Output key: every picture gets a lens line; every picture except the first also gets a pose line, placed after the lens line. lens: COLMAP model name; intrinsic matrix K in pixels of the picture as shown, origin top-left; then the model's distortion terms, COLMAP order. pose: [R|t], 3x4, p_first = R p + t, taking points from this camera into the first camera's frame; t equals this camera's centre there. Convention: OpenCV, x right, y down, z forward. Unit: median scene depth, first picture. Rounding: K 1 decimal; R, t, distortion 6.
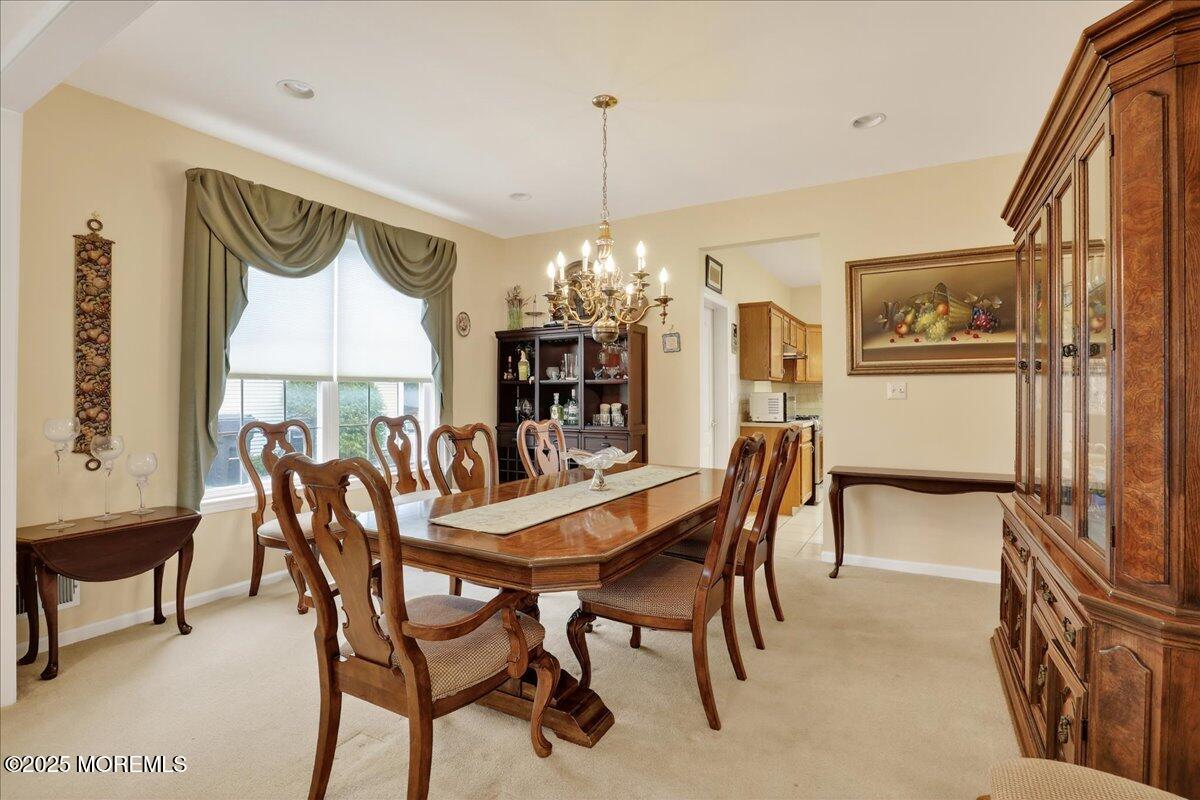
lens RADIAL K [[558.7, 0, 604.7], [0, 558.7, 391.5], [0, 0, 1]] dist [-0.034420, 0.005042]
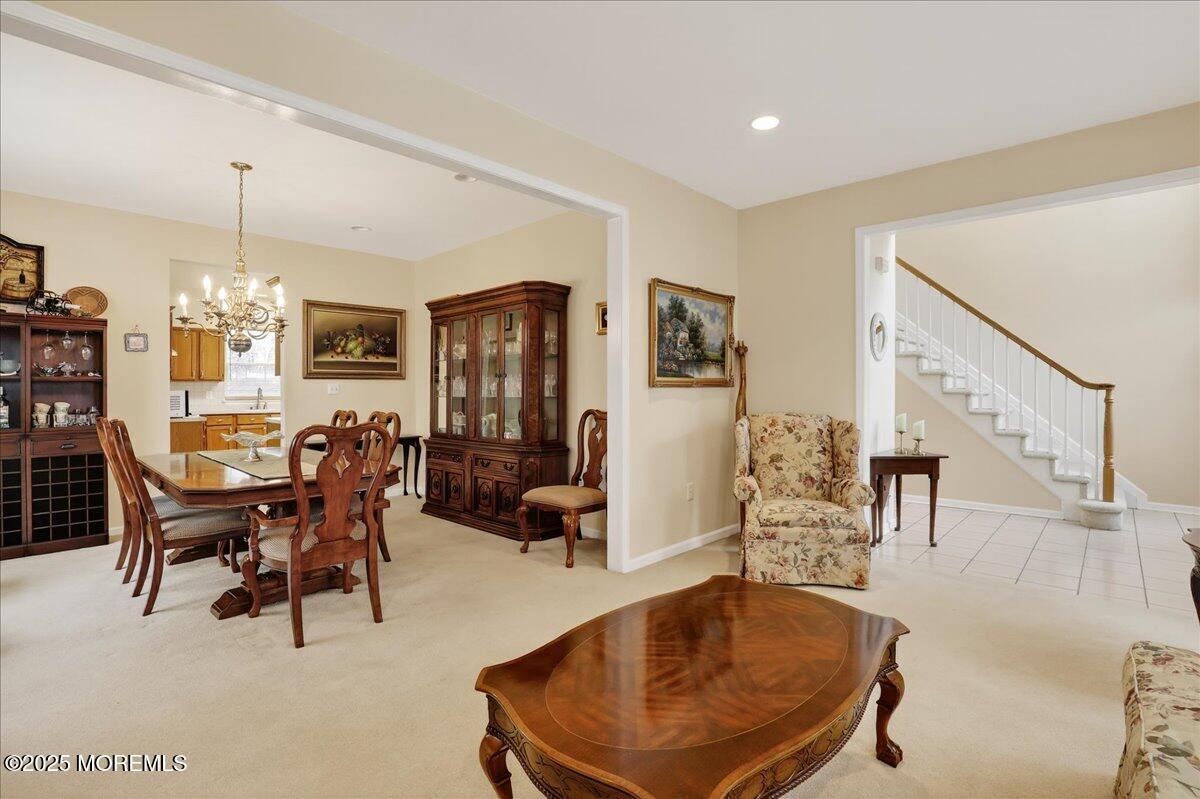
lens RADIAL K [[558.7, 0, 607.0], [0, 558.7, 389.3], [0, 0, 1]] dist [-0.034420, 0.005042]
pose [[0.233627, 0.000764, 0.972326, -0.800350], [-0.000166, 1.000000, -0.000746, 0.000160], [-0.972326, 0.000013, 0.233627, -0.106136]]
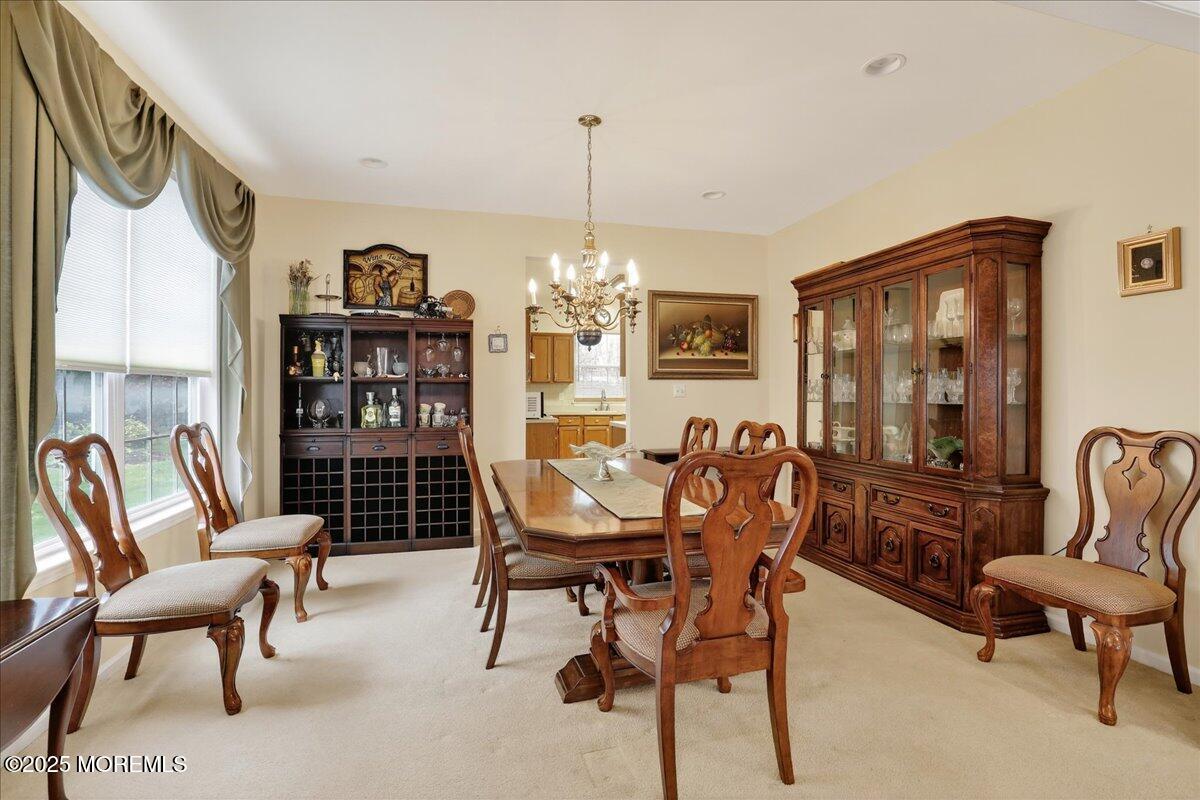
lens RADIAL K [[558.7, 0, 601.3], [0, 558.7, 397.8], [0, 0, 1]] dist [-0.034420, 0.005042]
pose [[0.713563, -0.005036, 0.700573, -0.562233], [-0.003648, 0.999934, 0.010903, 0.001000], [-0.700582, -0.010336, 0.713497, 0.160142]]
